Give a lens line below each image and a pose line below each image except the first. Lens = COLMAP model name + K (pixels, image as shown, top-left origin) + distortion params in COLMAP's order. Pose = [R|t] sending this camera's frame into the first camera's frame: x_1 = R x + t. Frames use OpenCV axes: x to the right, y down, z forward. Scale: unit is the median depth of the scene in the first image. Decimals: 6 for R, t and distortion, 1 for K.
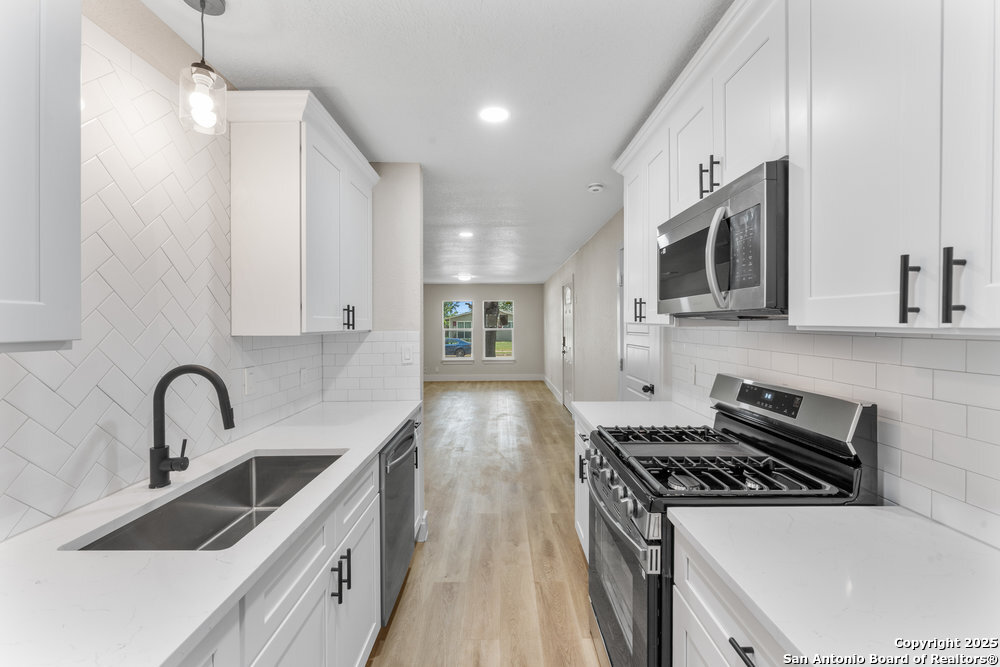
lens RADIAL K [[416.3, 0, 504.4], [0, 416.3, 328.5], [0, 0, 1]] dist [0.010569, -0.000290]
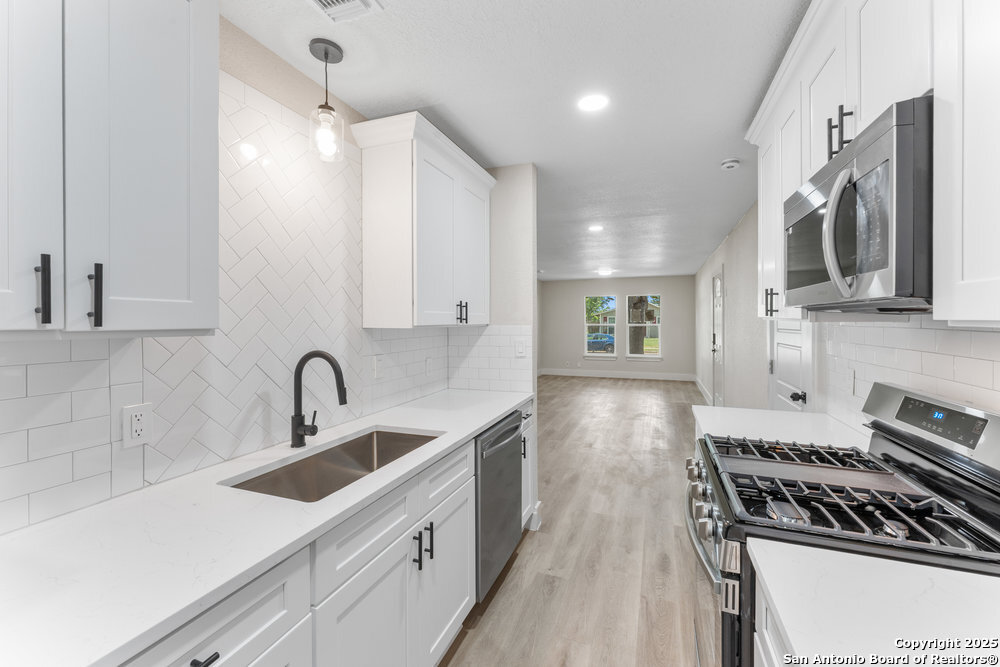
lens RADIAL K [[416.3, 0, 536.2], [0, 416.3, 323.6], [0, 0, 1]] dist [0.010569, -0.000290]
pose [[0.939115, 0.005575, -0.343558, 0.215323], [-0.006293, 0.999980, -0.000974, 0.003428], [0.343545, 0.003077, 0.939131, 0.051790]]
